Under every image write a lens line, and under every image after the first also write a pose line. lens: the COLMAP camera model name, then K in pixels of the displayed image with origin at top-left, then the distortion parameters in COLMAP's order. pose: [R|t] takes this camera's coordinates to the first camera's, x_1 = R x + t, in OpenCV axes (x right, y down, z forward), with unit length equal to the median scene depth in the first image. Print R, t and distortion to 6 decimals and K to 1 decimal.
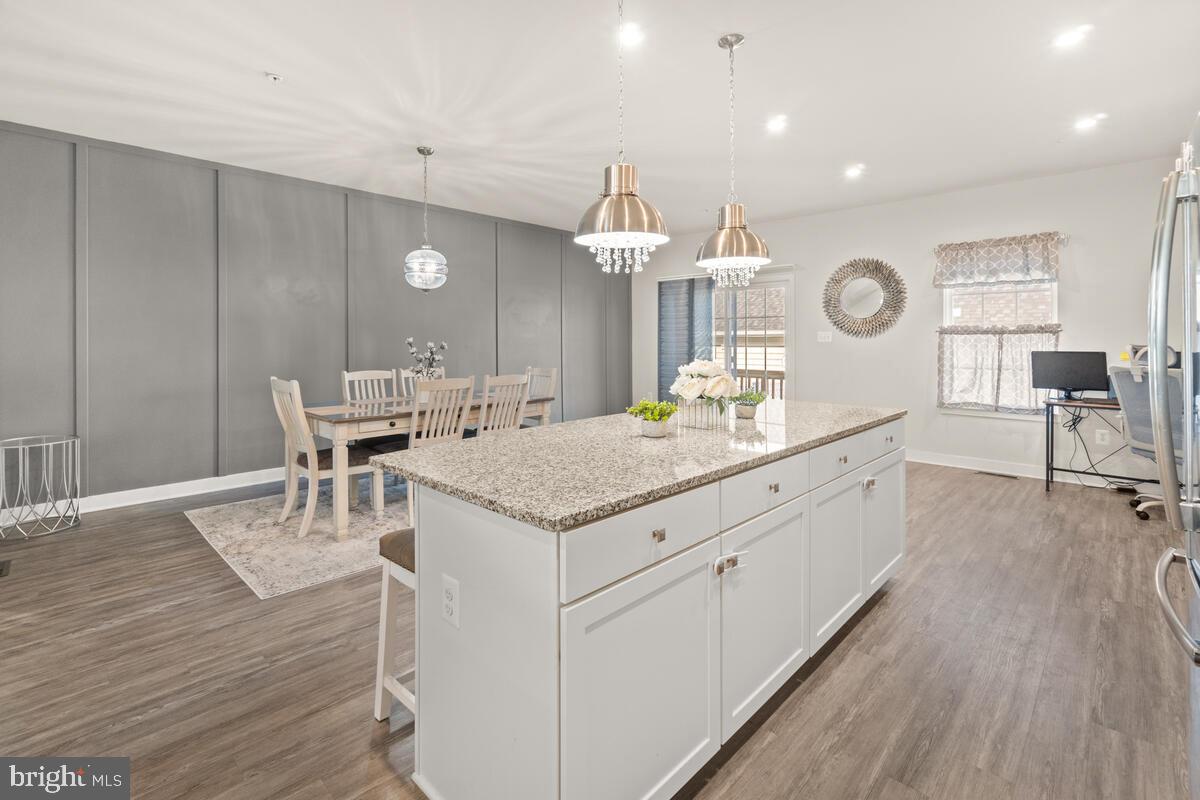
lens RADIAL K [[543.1, 0, 595.6], [0, 543.1, 340.9], [0, 0, 1]] dist [0.000807, 0.000800]
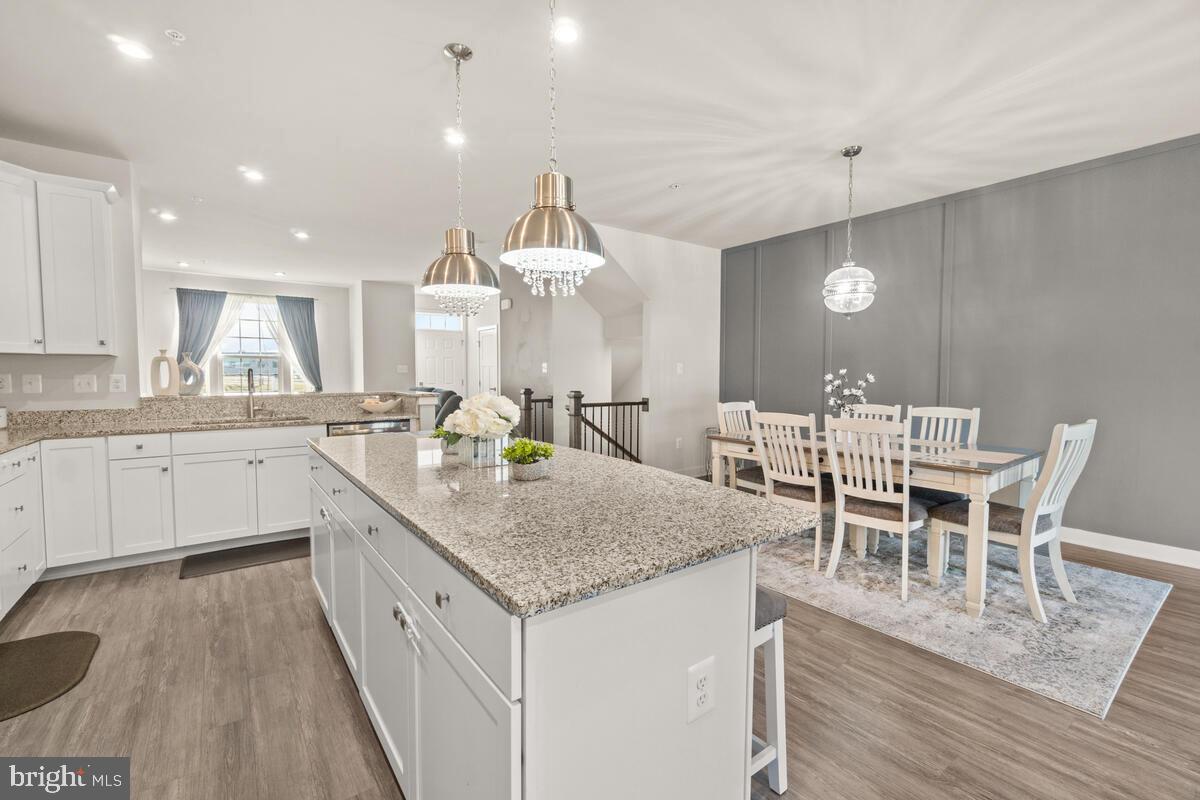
lens RADIAL K [[512.6, 0, 600.0], [0, 512.6, 400.0], [0, 0, 1]] dist [-0.000950, -0.000085]
pose [[-0.159429, 0.053027, -0.985784, 0.476836], [0.001081, 0.998565, 0.053539, -0.000721], [0.987209, 0.007471, -0.159258, 0.618240]]
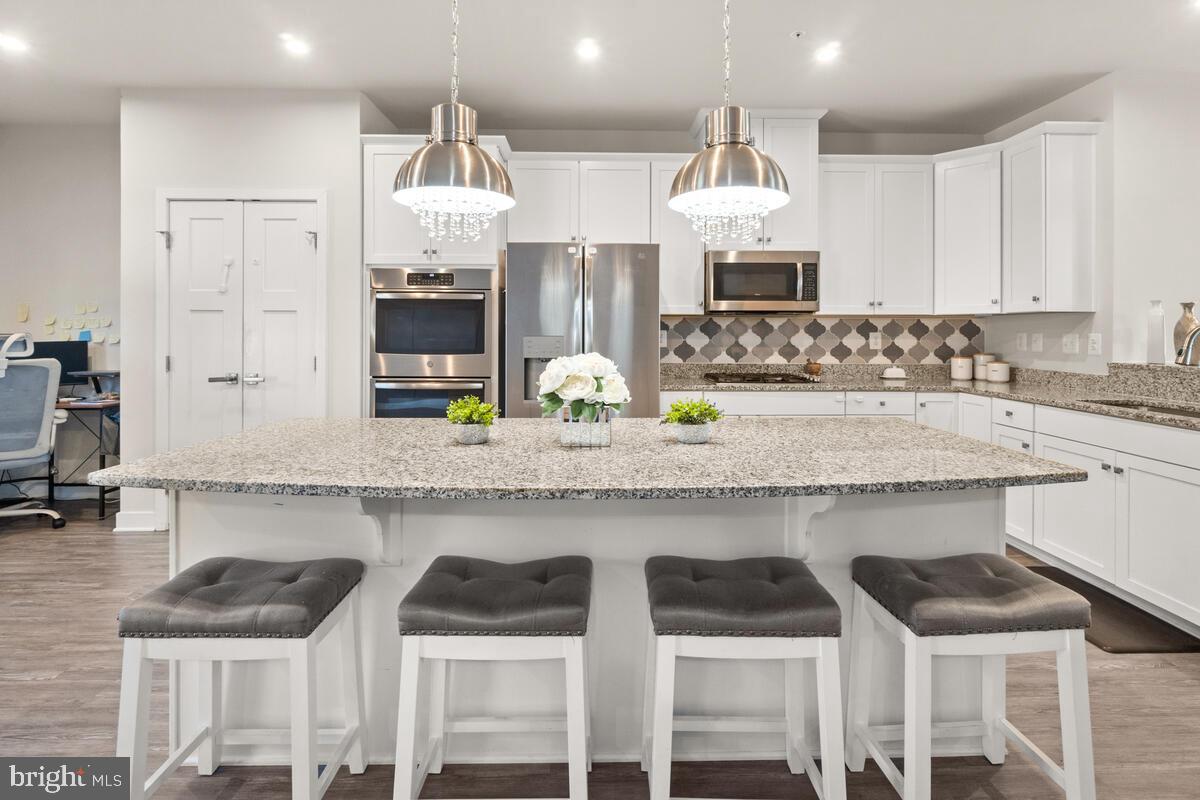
lens RADIAL K [[543.5, 0, 600.5], [0, 543.5, 328.8], [0, 0, 1]] dist [-0.000179, 0.000102]
pose [[-0.711772, 0.000570, 0.702411, -0.159956], [-0.003795, 0.999982, -0.004658, 0.000711], [-0.702401, -0.005981, -0.711757, 0.703599]]
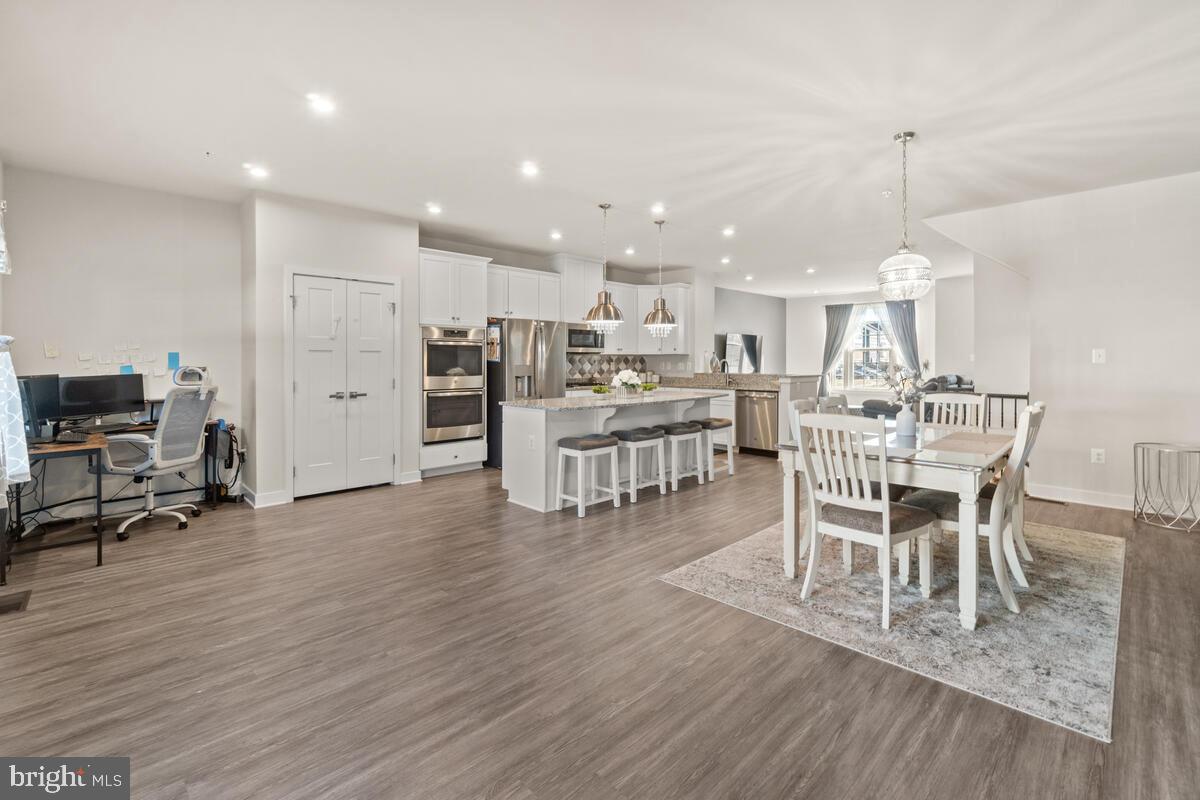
lens RADIAL K [[529.1, 0, 603.7], [0, 529.1, 356.1], [0, 0, 1]] dist [-0.001124, -0.000279]
pose [[-0.999850, 0.001154, 0.017284, 0.119057], [0.000989, 0.999953, -0.009599, -0.002803], [-0.017294, -0.009580, -0.999805, 1.534796]]
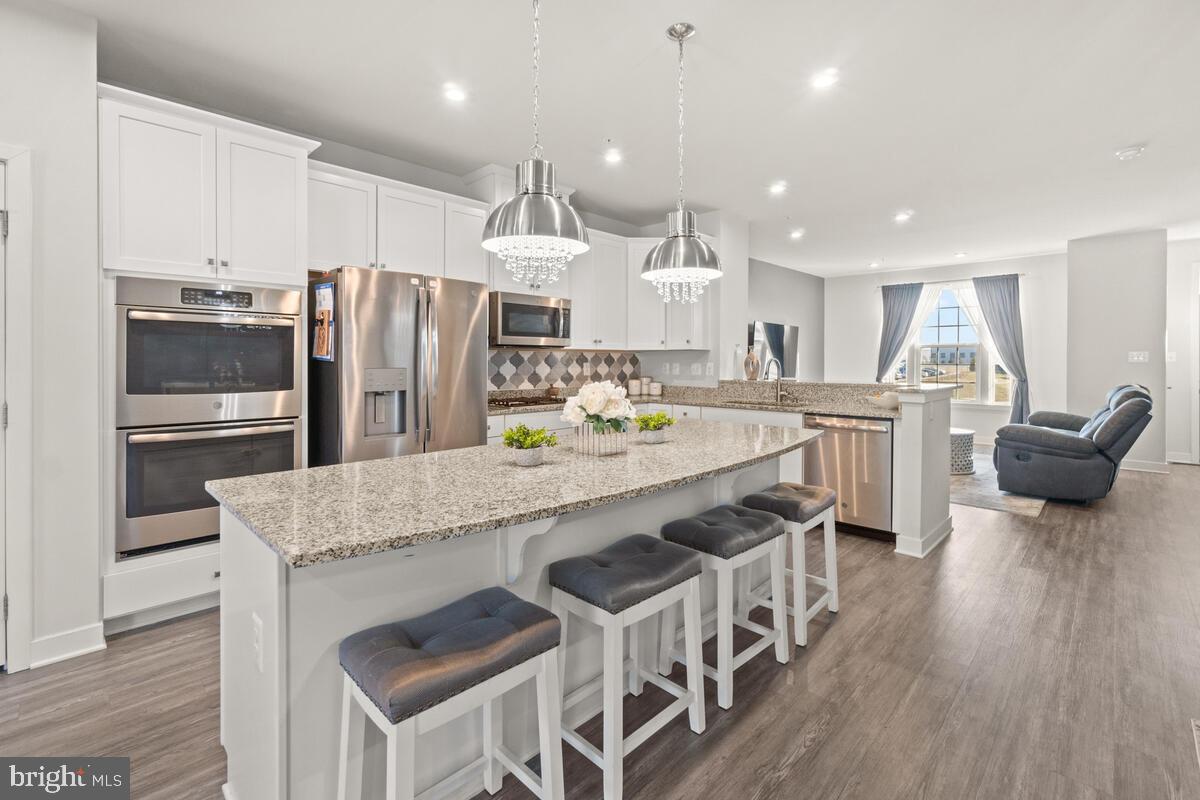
lens RADIAL K [[528.3, 0, 599.7], [0, 528.3, 362.3], [0, 0, 1]] dist [-0.008490, 0.000006]
pose [[-0.999989, -0.000485, 0.004667, 0.088943], [-0.000483, 1.000000, 0.000443, -0.000612], [-0.004667, 0.000440, -0.999989, 0.885075]]
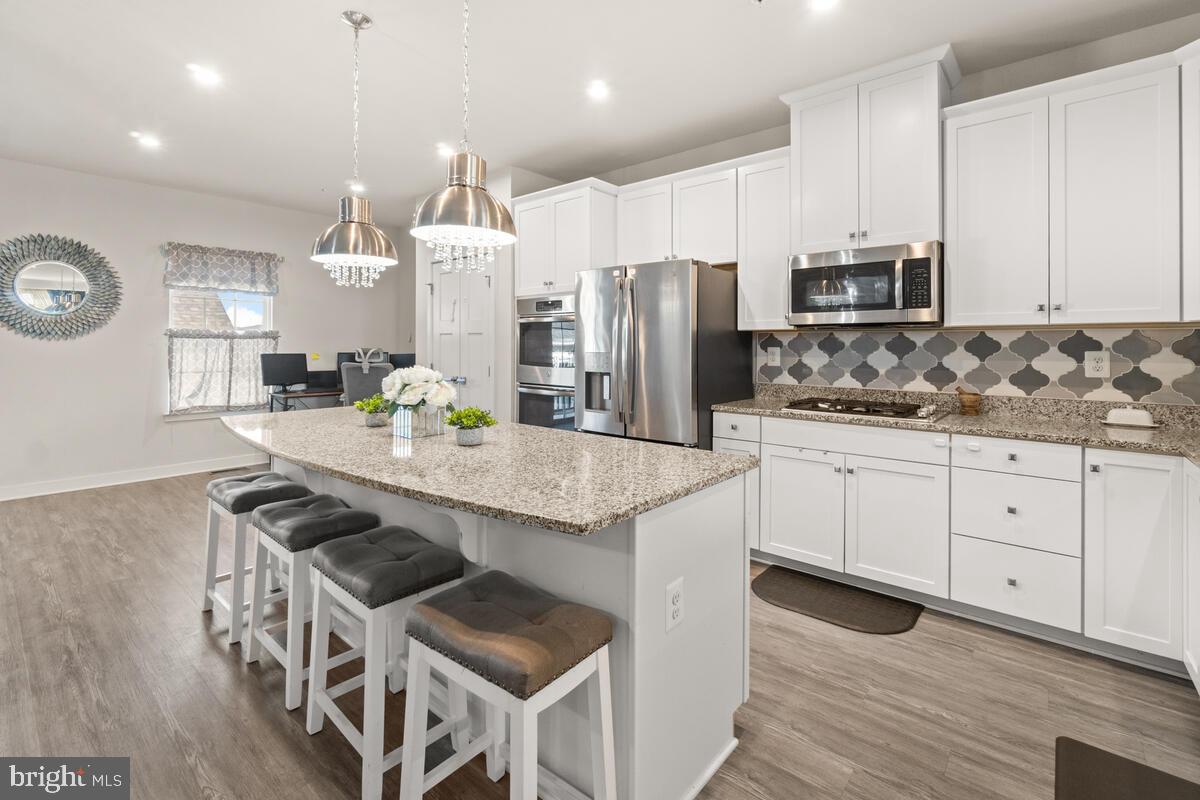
lens RADIAL K [[533.7, 0, 604.2], [0, 533.7, 344.6], [0, 0, 1]] dist [-0.003478, 0.000466]
pose [[-0.070013, 0.002117, 0.997544, -0.358714], [-0.005242, 0.999983, -0.002490, -0.001913], [-0.997532, -0.005403, -0.070001, 0.341844]]
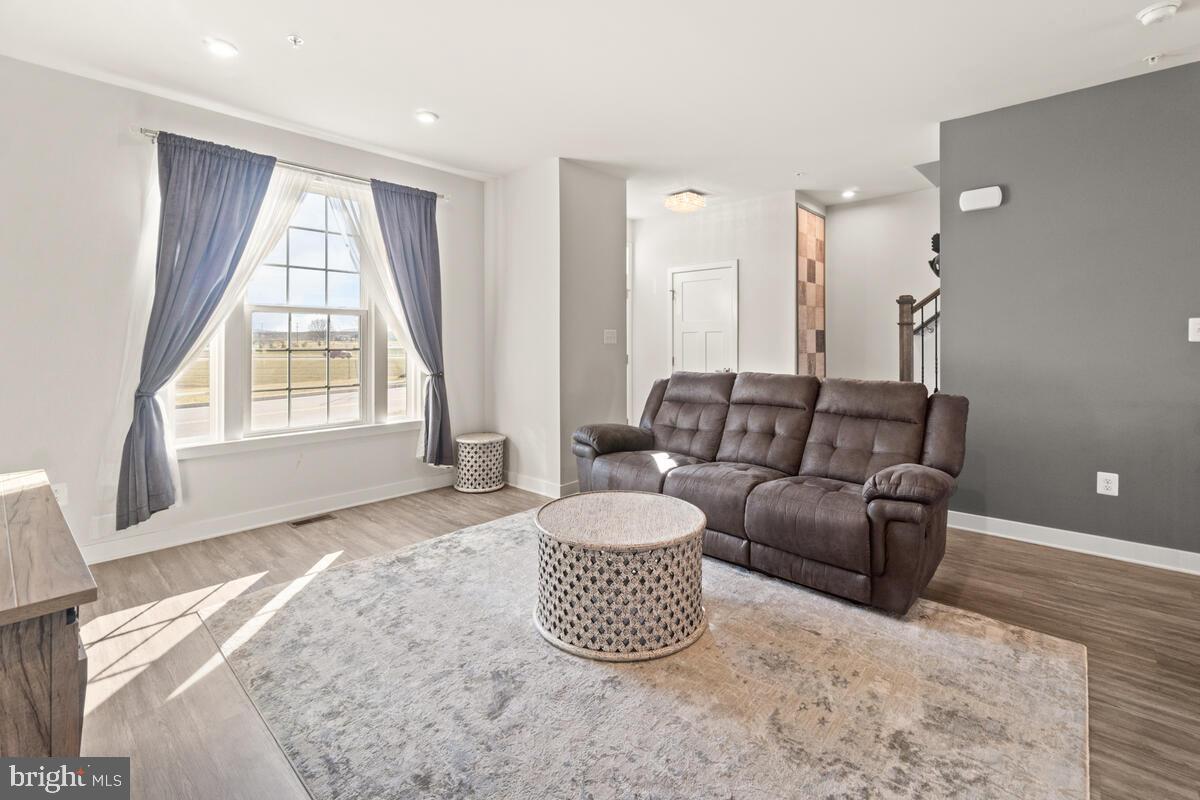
lens RADIAL K [[543.1, 0, 595.6], [0, 543.1, 340.9], [0, 0, 1]] dist [0.000807, 0.000800]
pose [[0.020450, -0.002946, -0.999787, -0.191740], [0.007208, 0.999970, -0.002799, -0.002663], [0.999765, -0.007150, 0.020471, -0.372556]]
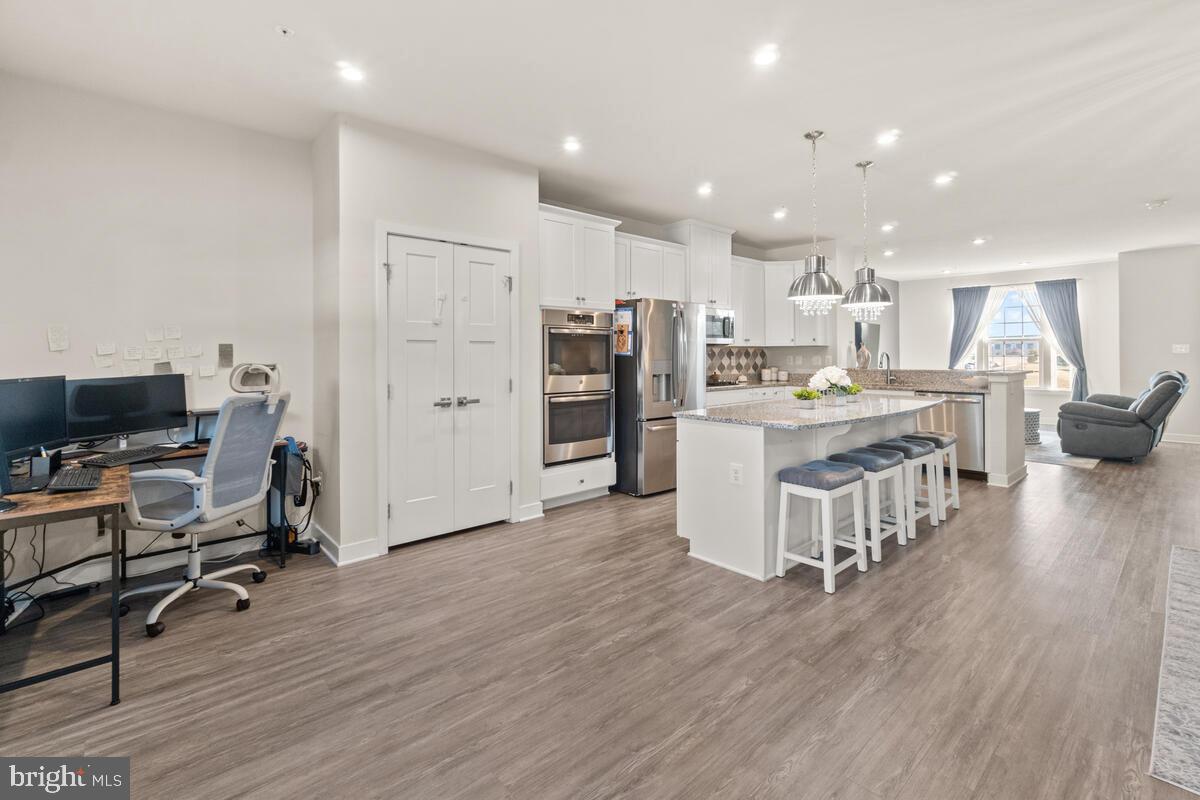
lens RADIAL K [[533.7, 0, 604.2], [0, 533.7, 344.6], [0, 0, 1]] dist [-0.003478, 0.000466]
pose [[-0.997974, 0.005403, 0.063395, 0.370549], [0.004130, 0.999788, -0.020196, -0.002238], [-0.063491, -0.019893, -0.997784, 1.261015]]
